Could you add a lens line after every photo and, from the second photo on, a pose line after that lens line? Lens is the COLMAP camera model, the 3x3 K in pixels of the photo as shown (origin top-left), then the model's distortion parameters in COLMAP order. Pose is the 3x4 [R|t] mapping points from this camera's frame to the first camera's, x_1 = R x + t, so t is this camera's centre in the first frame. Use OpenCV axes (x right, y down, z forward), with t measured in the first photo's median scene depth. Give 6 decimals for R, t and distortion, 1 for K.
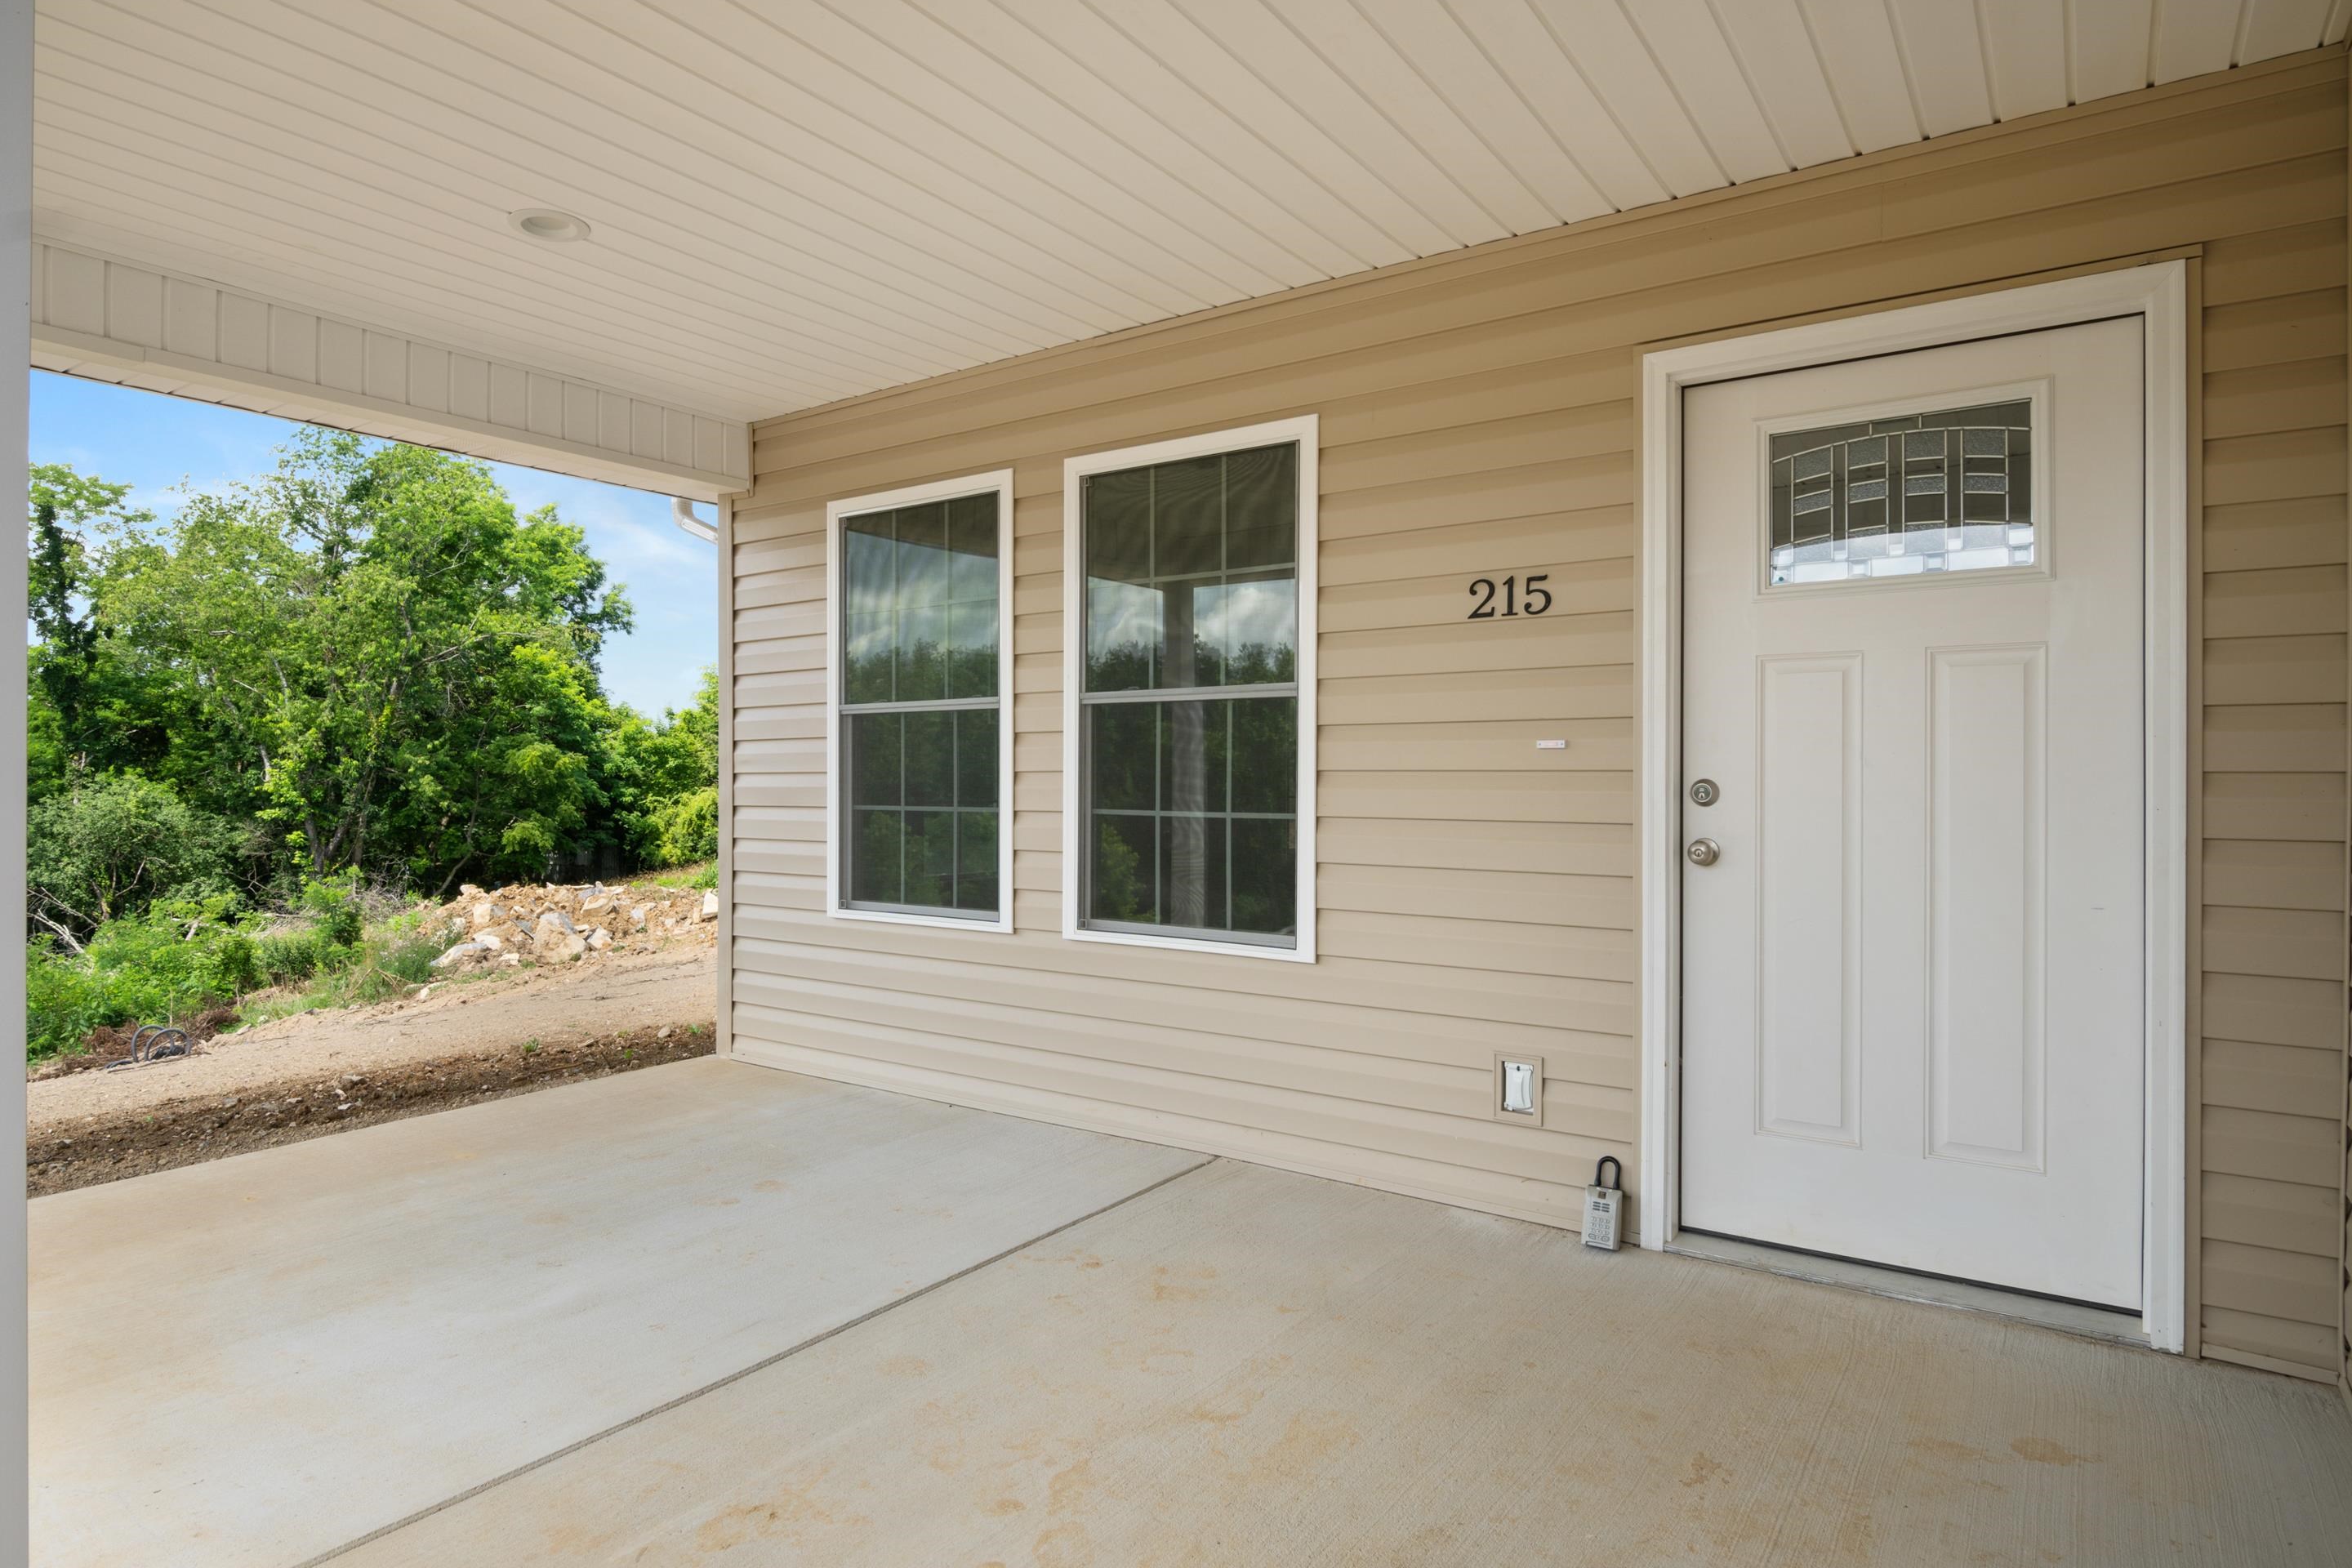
lens RADIAL K [[1359.4, 0, 1162.8], [0, 1359.4, 780.8], [0, 0, 1]] dist [-0.005253, -0.006080]
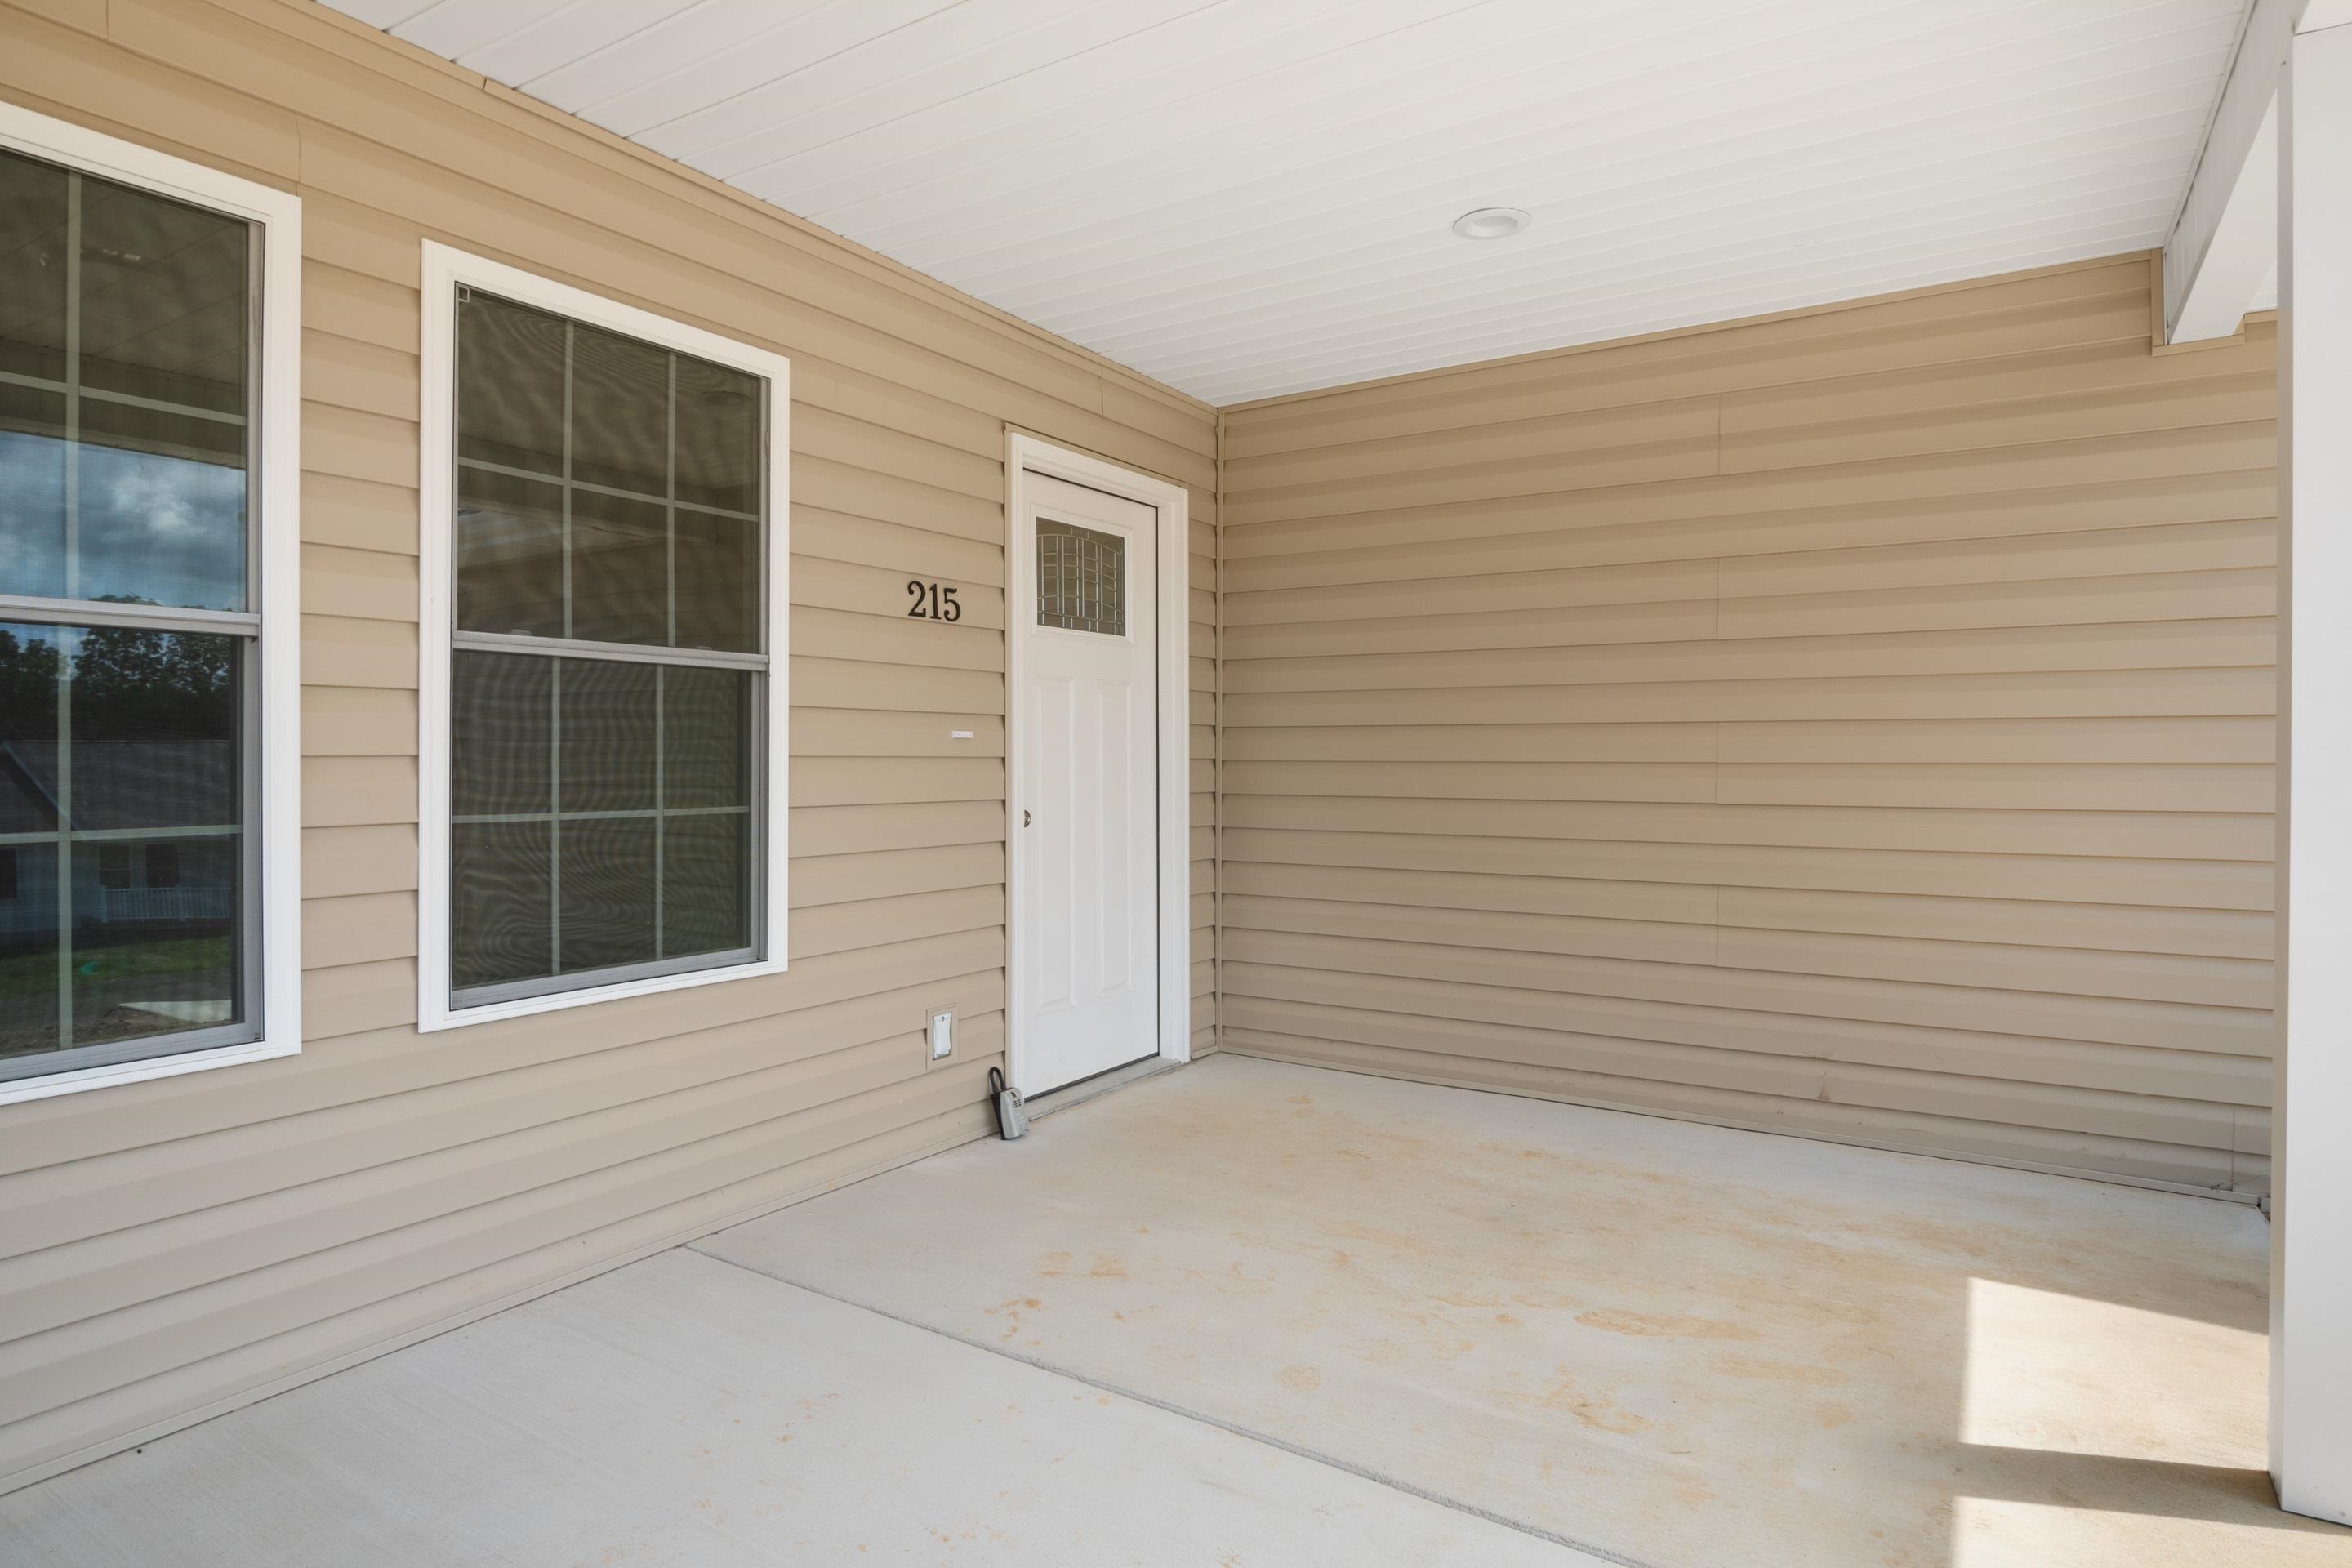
lens RADIAL K [[1359.4, 0, 1144.1], [0, 1359.4, 775.3], [0, 0, 1]] dist [-0.005253, -0.006080]
pose [[-0.071359, -0.011925, 0.997379, -0.874534], [0.002179, 0.999924, 0.012112, -0.005532], [-0.997448, 0.003037, -0.071328, 0.904812]]
